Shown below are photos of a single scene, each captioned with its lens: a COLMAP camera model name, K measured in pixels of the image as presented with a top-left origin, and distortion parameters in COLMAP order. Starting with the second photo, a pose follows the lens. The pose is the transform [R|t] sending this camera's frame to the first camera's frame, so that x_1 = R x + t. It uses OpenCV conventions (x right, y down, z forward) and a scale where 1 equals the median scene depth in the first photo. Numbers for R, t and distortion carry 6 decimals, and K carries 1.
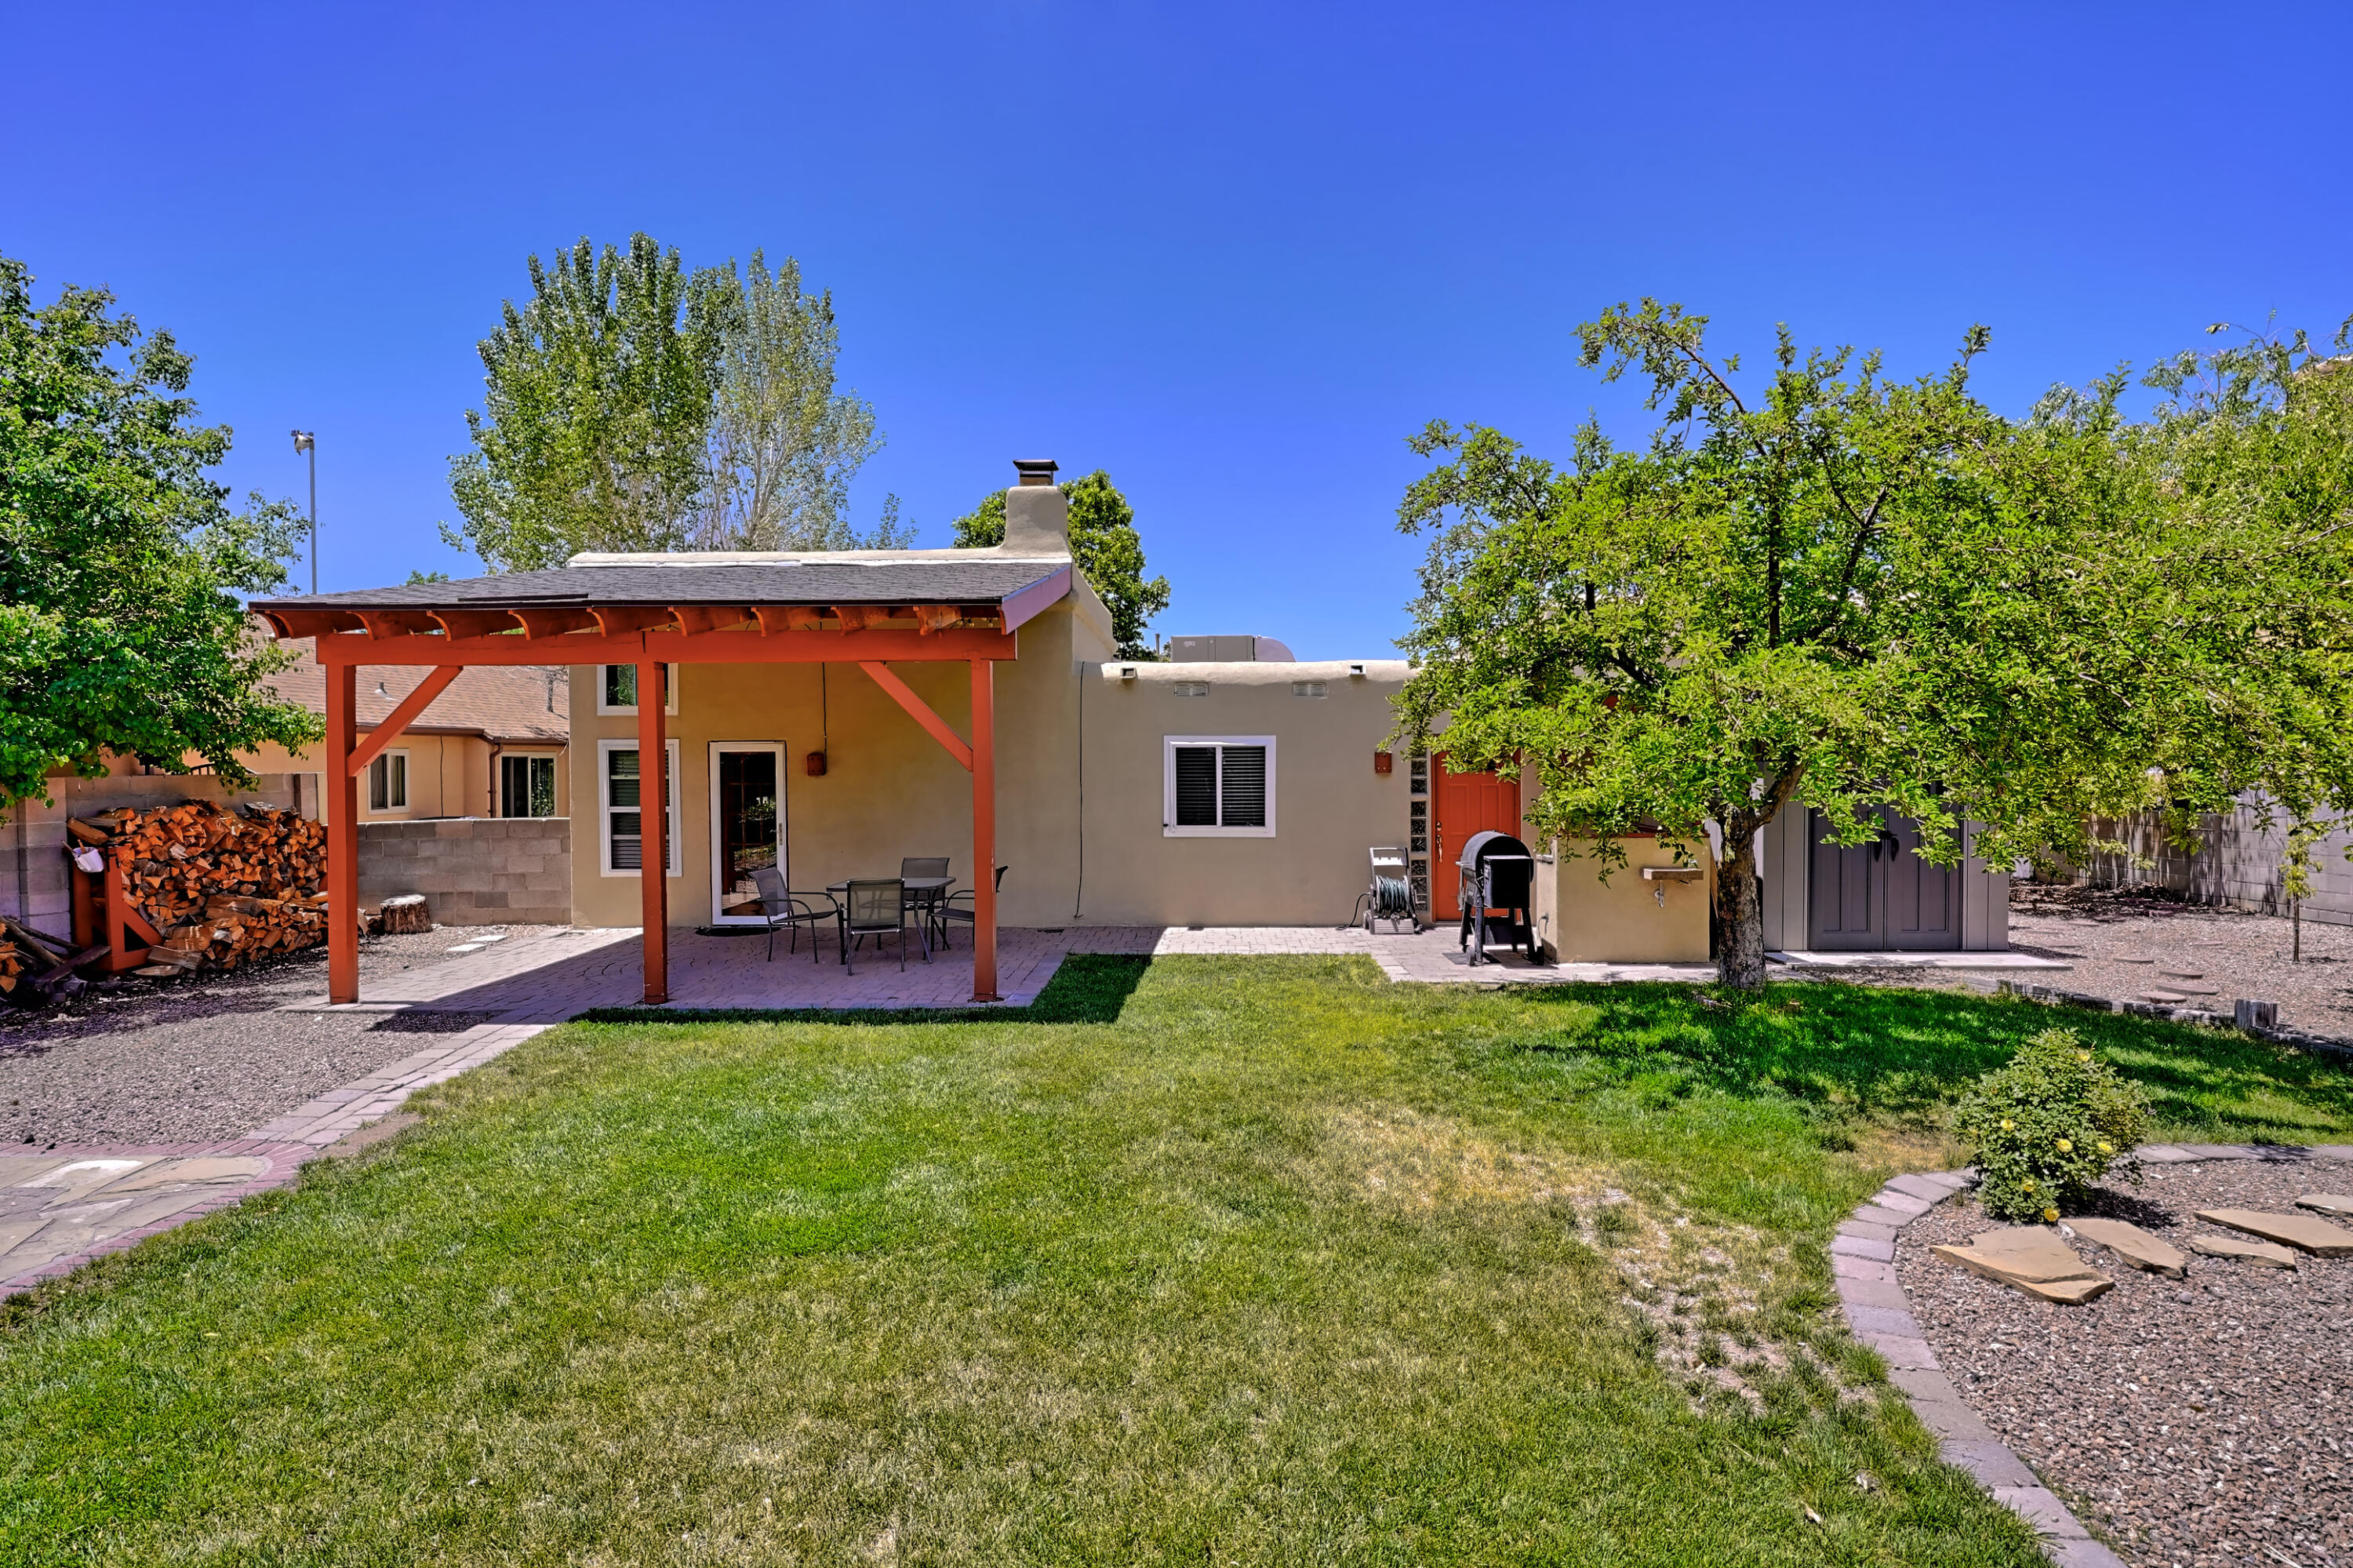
lens RADIAL K [[1287.8, 0, 1176.5], [0, 1287.8, 784.0], [0, 0, 1]] dist [0.000226, -0.000002]
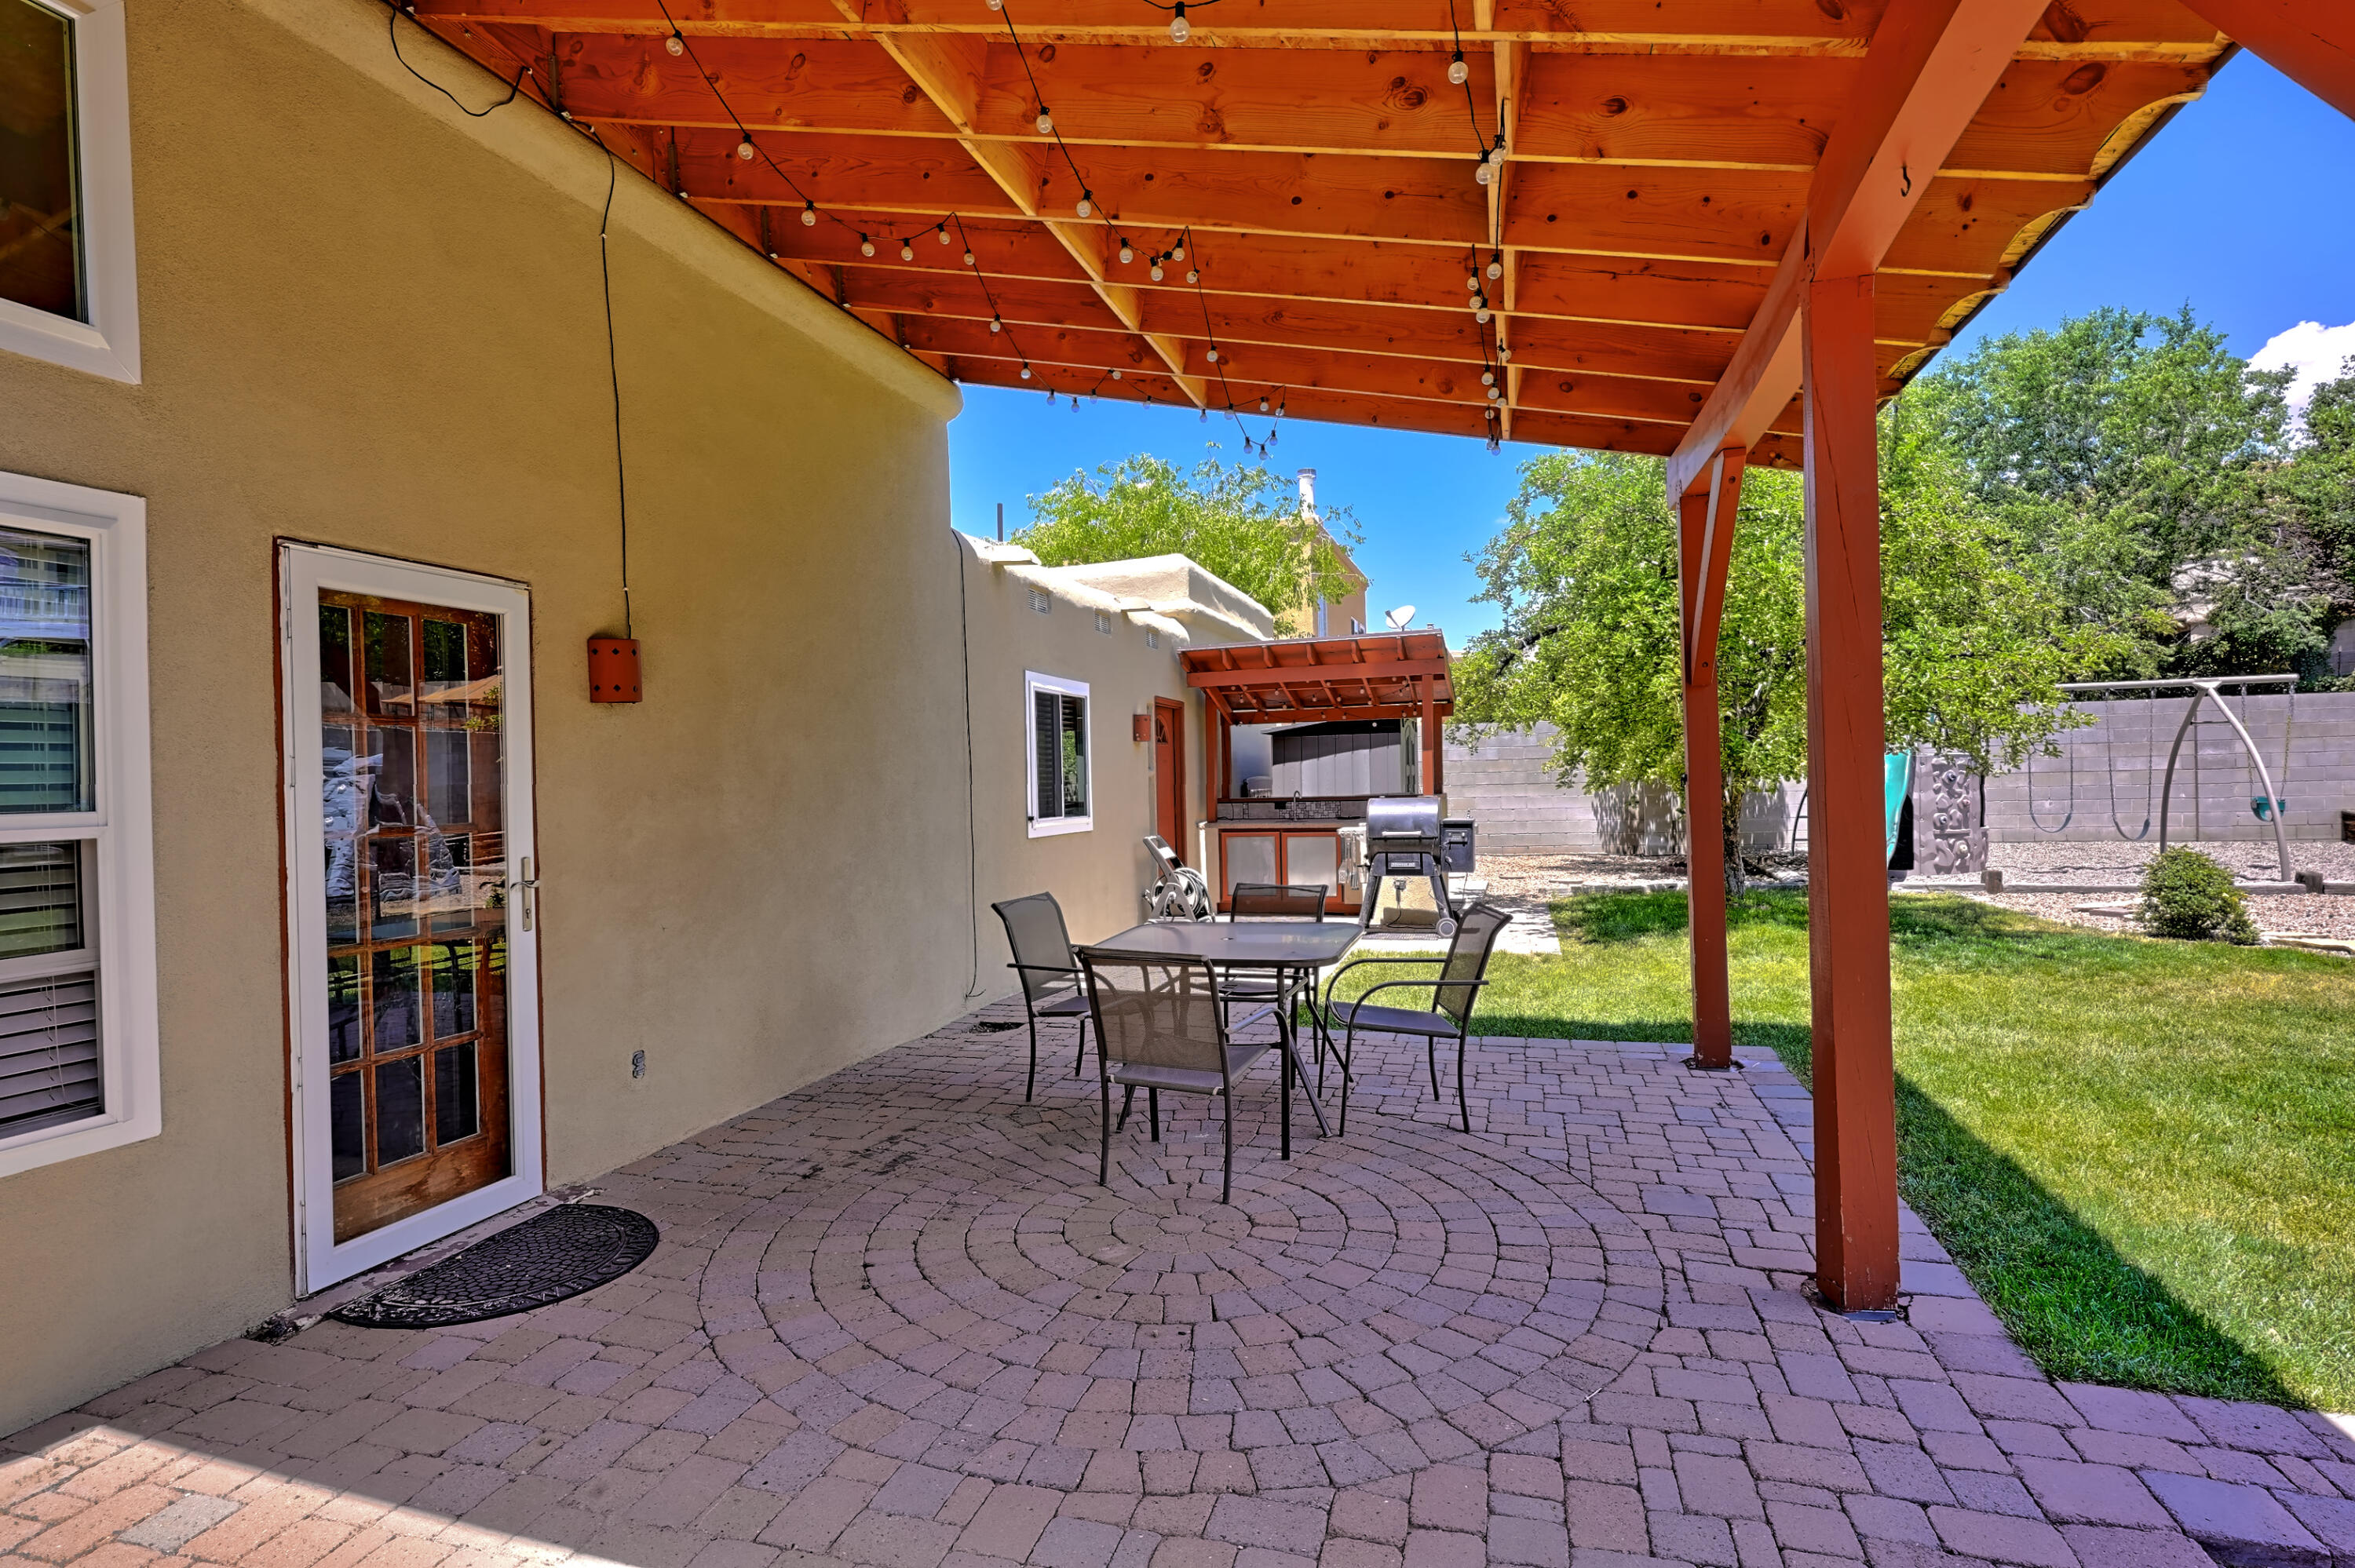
lens RADIAL K [[1224.3, 0, 1177.5], [0, 1224.3, 784.0], [0, 0, 1]] dist [0.000041, -0.000106]
pose [[0.243135, -0.005728, 0.969976, -0.671904], [0.041388, 0.999133, -0.004474, 0.025928], [-0.969109, 0.041233, 0.243161, 0.968443]]
